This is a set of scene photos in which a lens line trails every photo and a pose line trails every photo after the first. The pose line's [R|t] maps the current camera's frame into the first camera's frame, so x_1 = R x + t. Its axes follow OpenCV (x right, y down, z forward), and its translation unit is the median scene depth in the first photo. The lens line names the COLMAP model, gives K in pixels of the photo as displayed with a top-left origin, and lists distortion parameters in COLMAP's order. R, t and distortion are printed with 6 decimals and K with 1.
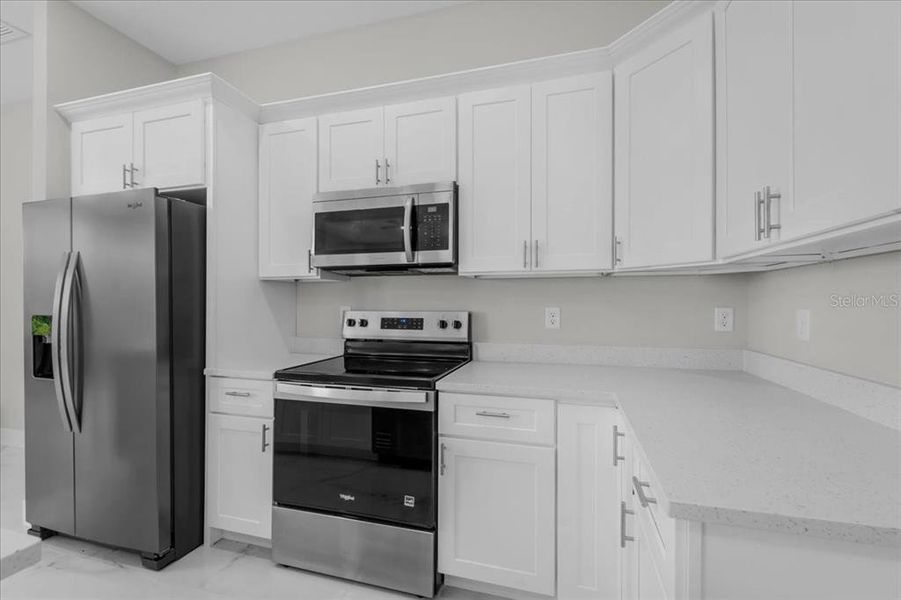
lens RADIAL K [[370.4, 0, 469.4], [0, 370.4, 298.6], [0, 0, 1]] dist [0.010676, -0.001244]
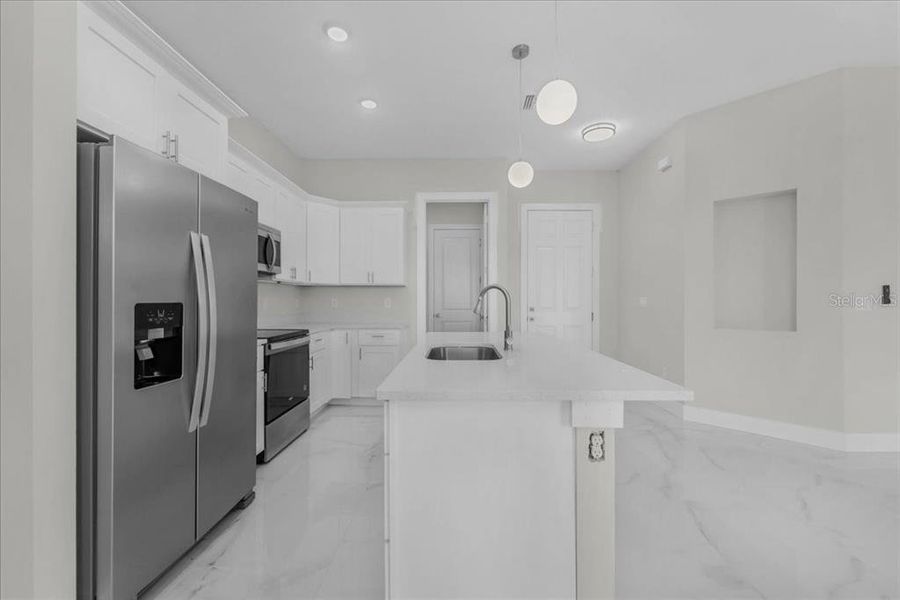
lens RADIAL K [[370.0, 0, 452.8], [0, 370.0, 299.9], [0, 0, 1]] dist [0.010676, -0.001244]
pose [[-0.253082, 0.004003, 0.967436, -1.852052], [-0.008505, 0.999944, -0.006363, 0.035673], [-0.967407, -0.009838, -0.253034, 0.547107]]
